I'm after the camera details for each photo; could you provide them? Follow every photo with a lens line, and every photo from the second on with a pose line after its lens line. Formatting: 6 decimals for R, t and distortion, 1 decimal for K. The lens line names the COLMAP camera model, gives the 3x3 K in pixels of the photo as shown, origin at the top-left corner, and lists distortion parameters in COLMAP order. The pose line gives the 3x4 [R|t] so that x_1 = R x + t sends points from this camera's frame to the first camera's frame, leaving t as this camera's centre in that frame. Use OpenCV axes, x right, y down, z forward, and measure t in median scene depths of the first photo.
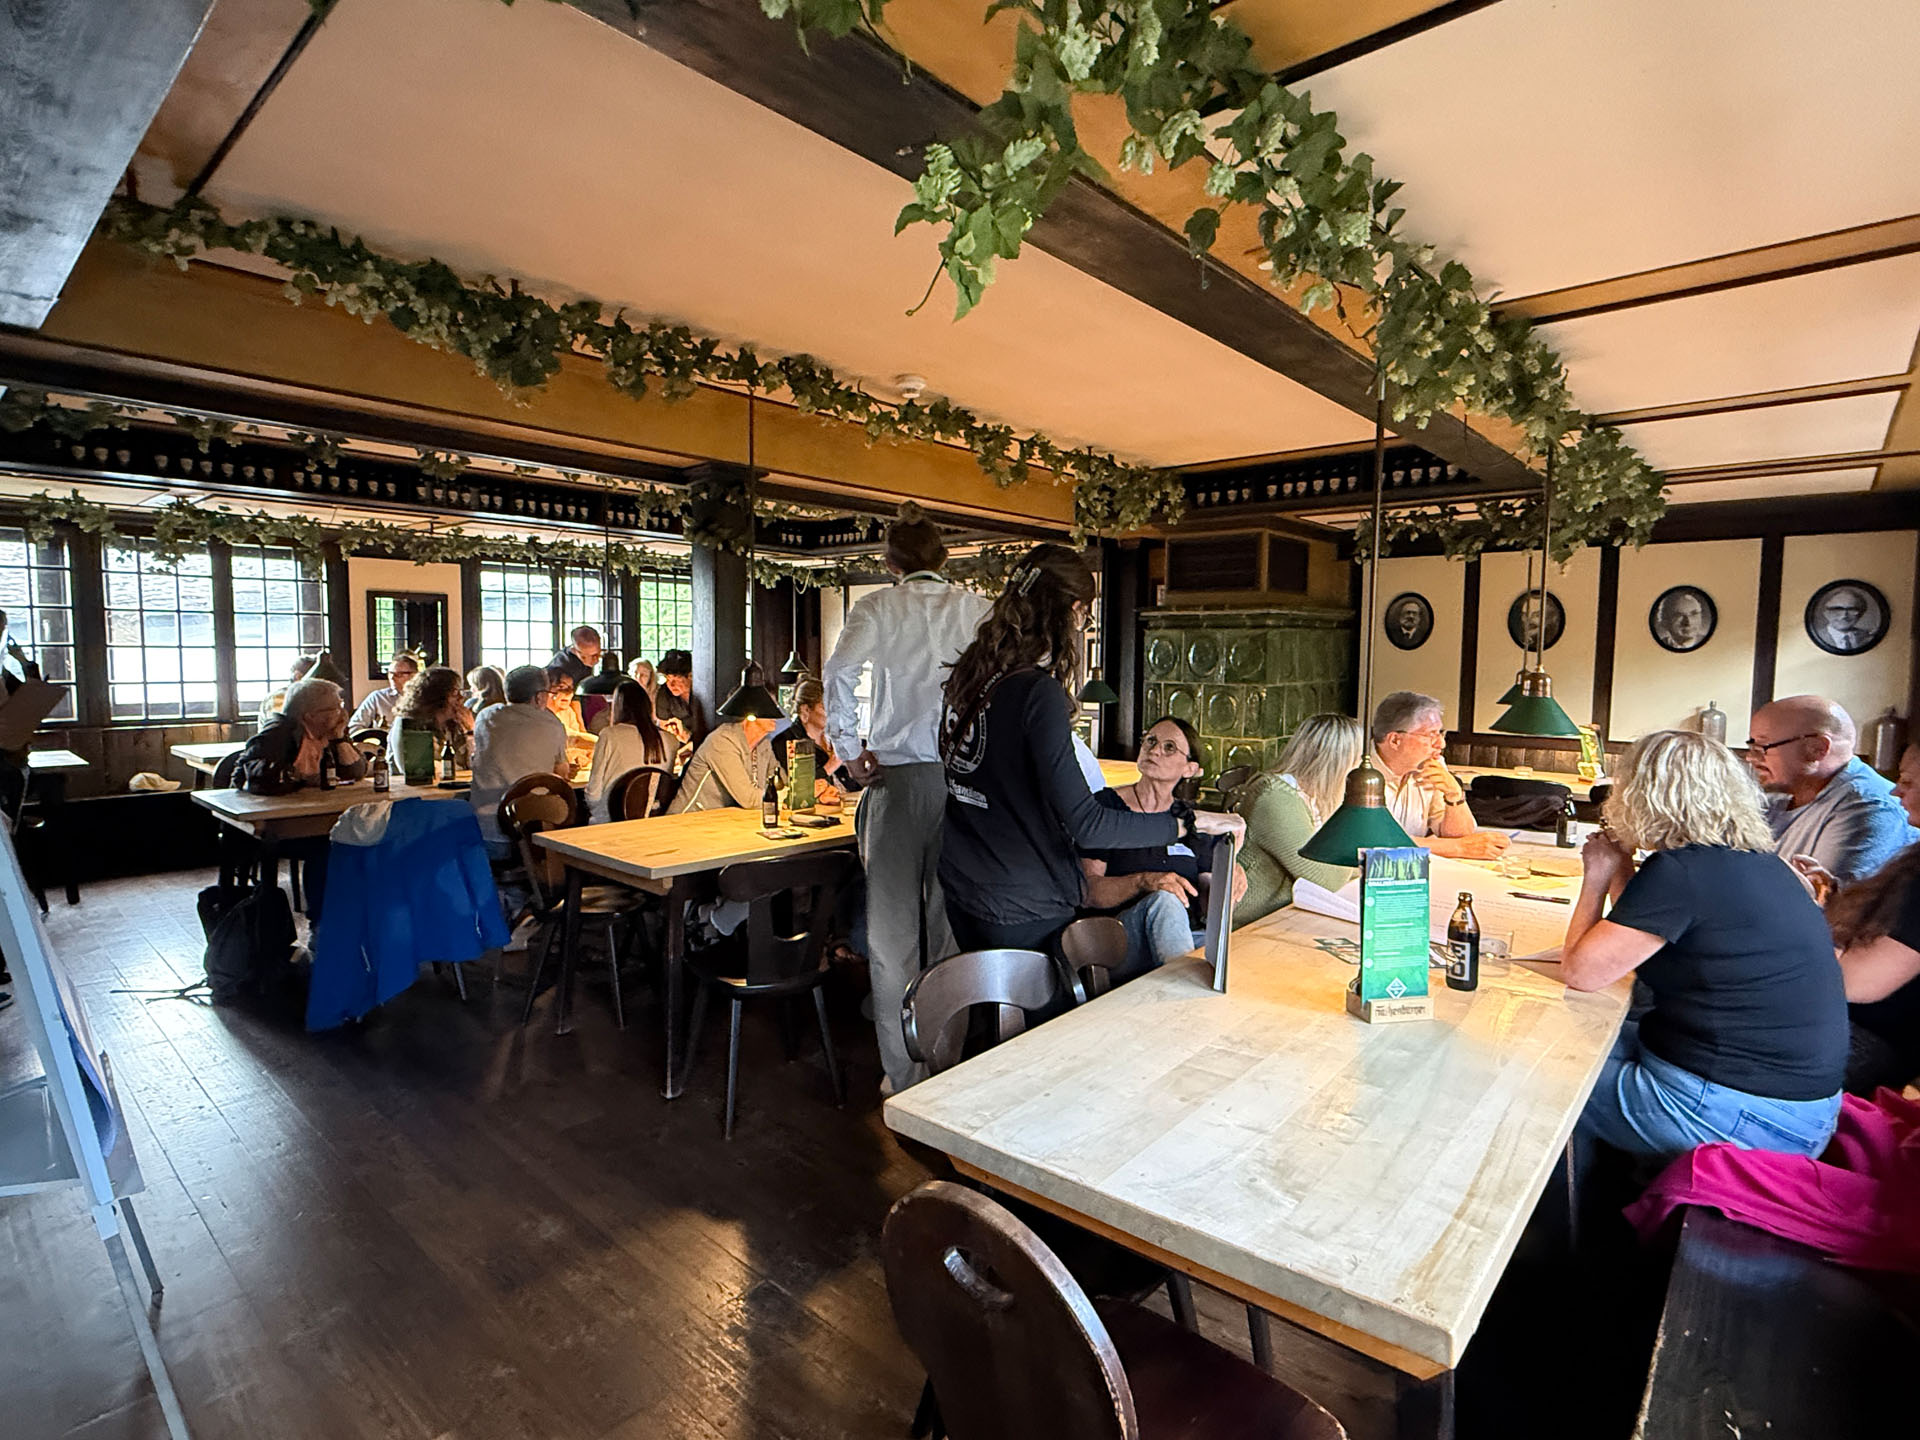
lens RADIAL K [[981.7, 0, 962.7], [0, 981.7, 719.2], [0, 0, 1]] dist [-0.007156, 0.004691]
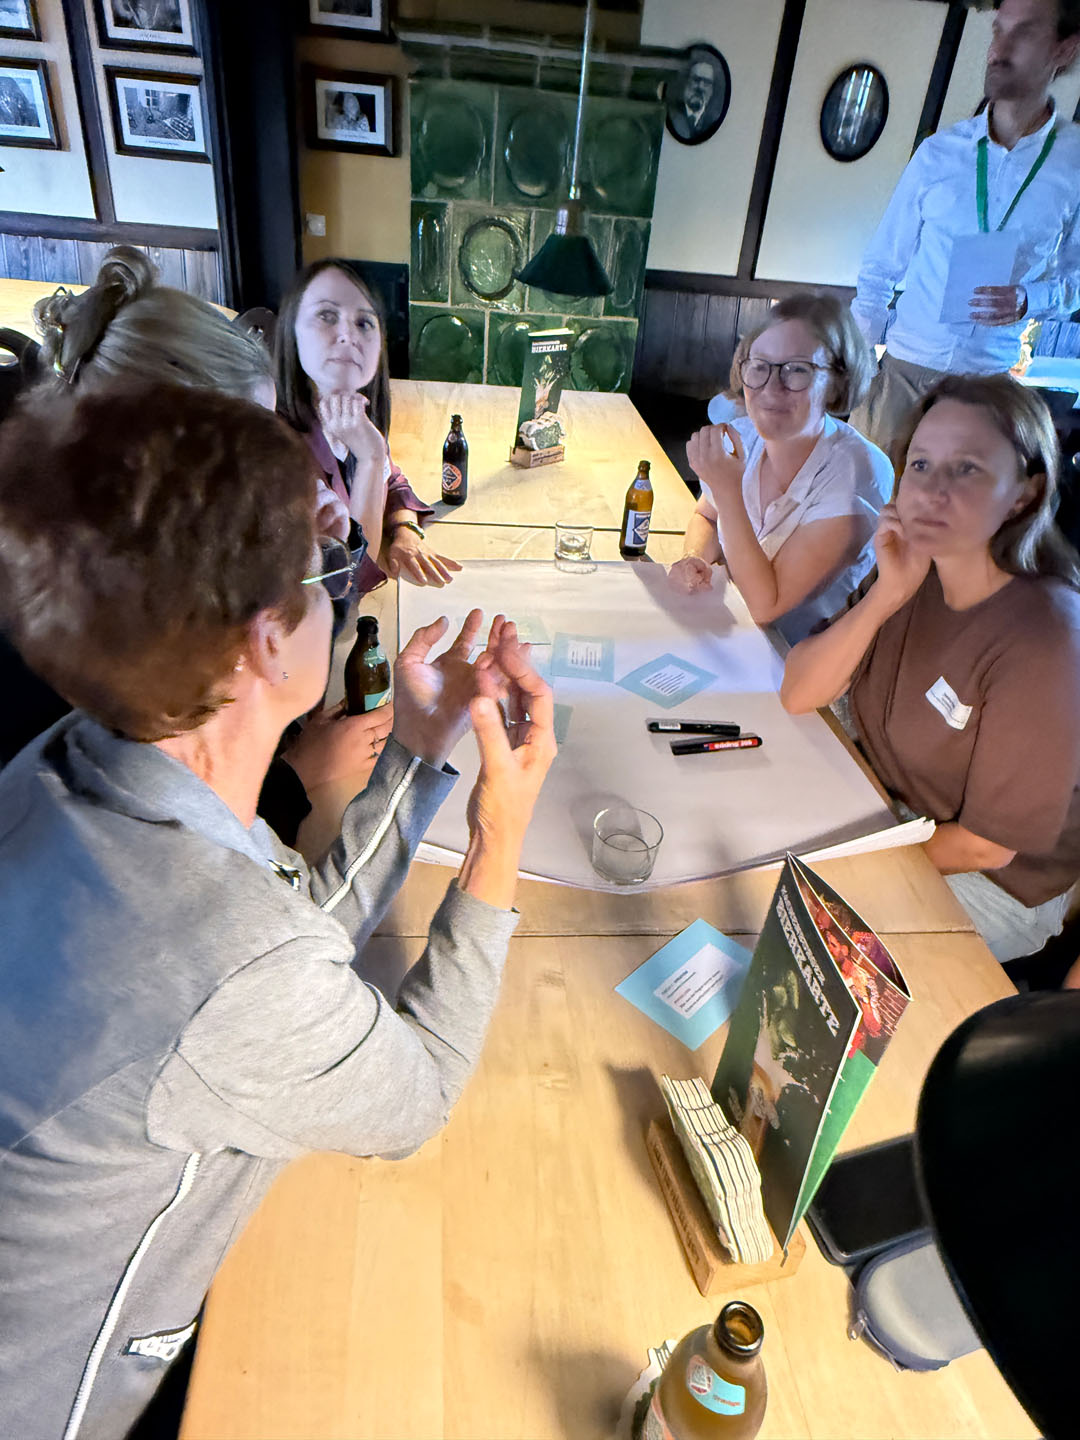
lens RADIAL K [[906.1, 0, 550.1], [0, 906.1, 719.6], [0, 0, 1]] dist [0.019306, -0.011392]
pose [[0.686898, -0.355195, 0.634041, -0.186070], [-0.027443, 0.859129, 0.511022, -0.054542], [-0.726235, -0.368420, 0.580387, 0.615421]]
